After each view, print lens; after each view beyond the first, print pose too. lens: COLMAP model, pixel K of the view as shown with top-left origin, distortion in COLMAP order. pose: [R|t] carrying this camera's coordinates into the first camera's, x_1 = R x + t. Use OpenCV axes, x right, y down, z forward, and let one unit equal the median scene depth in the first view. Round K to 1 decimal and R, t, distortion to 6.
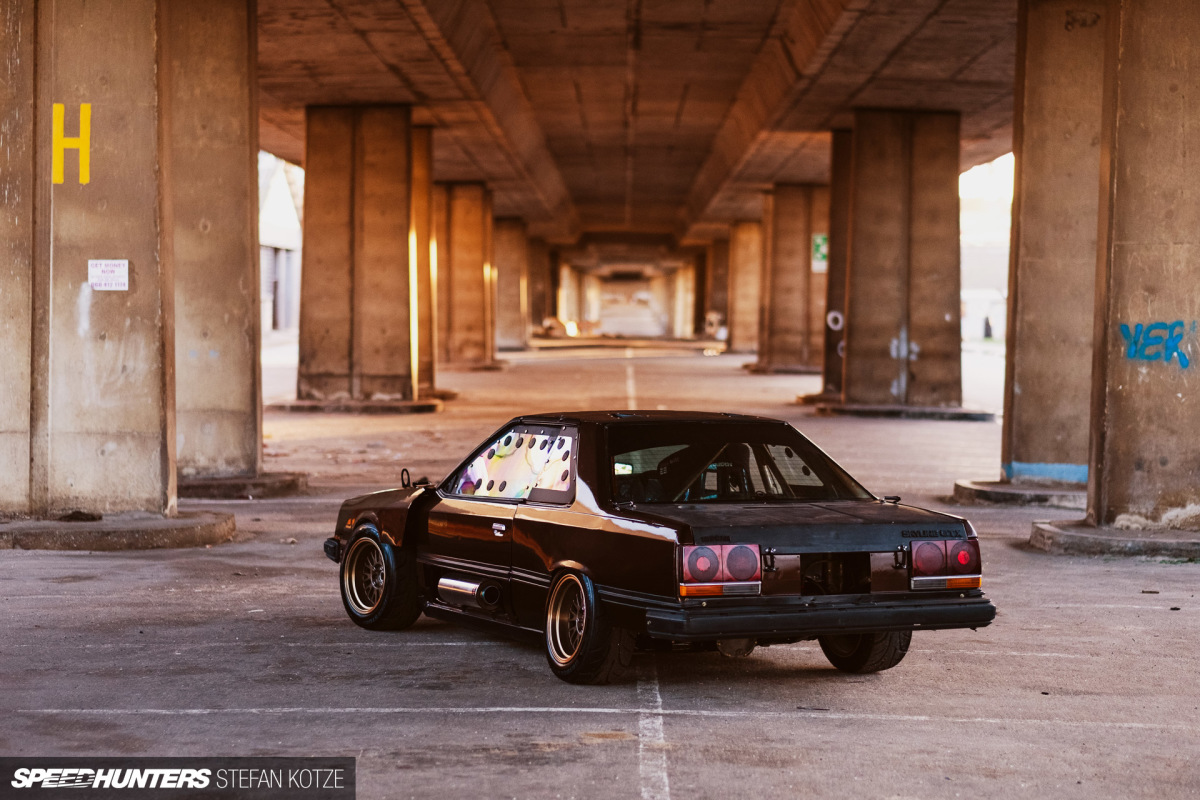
lens RADIAL K [[2926.7, 0, 599.5], [0, 2926.7, 399.6], [0, 0, 1]] dist [0.032060, 0.000000]
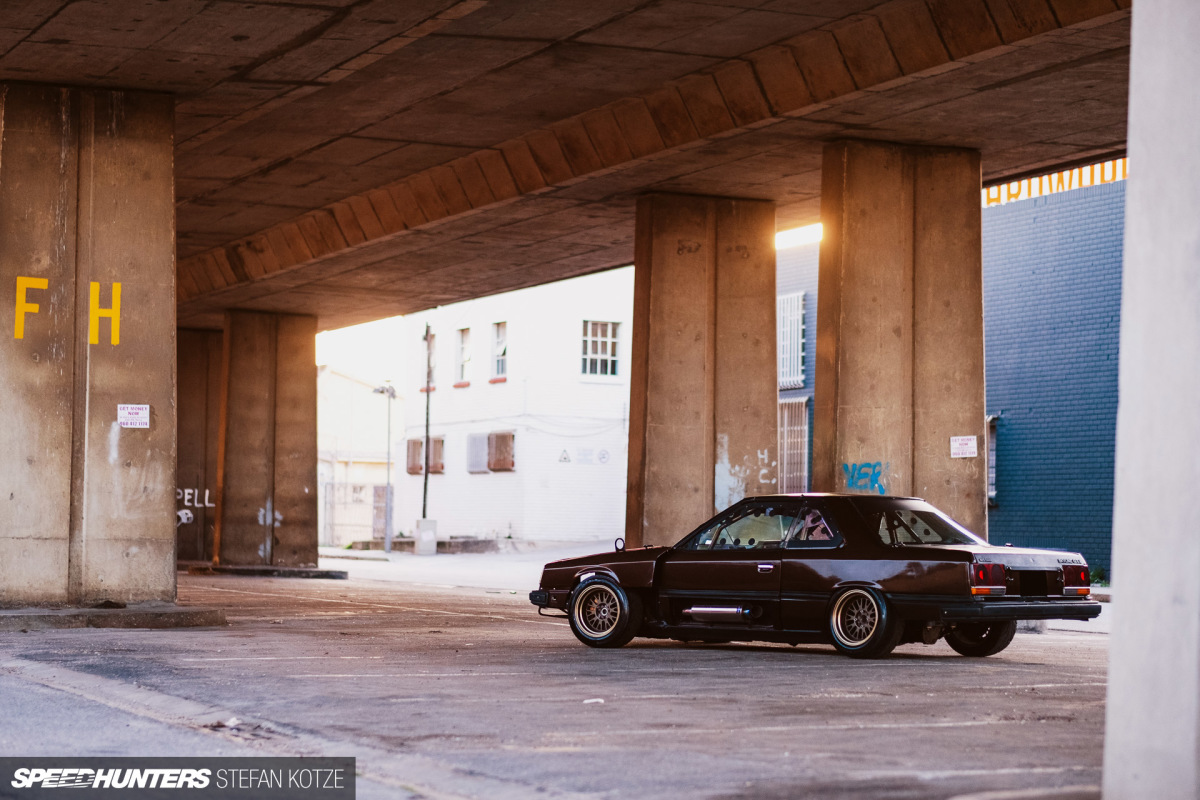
lens RADIAL K [[2926.7, 0, 600.4], [0, 2926.7, 400.3], [0, 0, 1]] dist [0.032060, 0.000000]
pose [[0.923635, 0.020717, 0.382712, -0.469474], [0.007292, 0.997407, -0.071591, 0.043882], [-0.383203, 0.068915, 0.921090, -0.260150]]
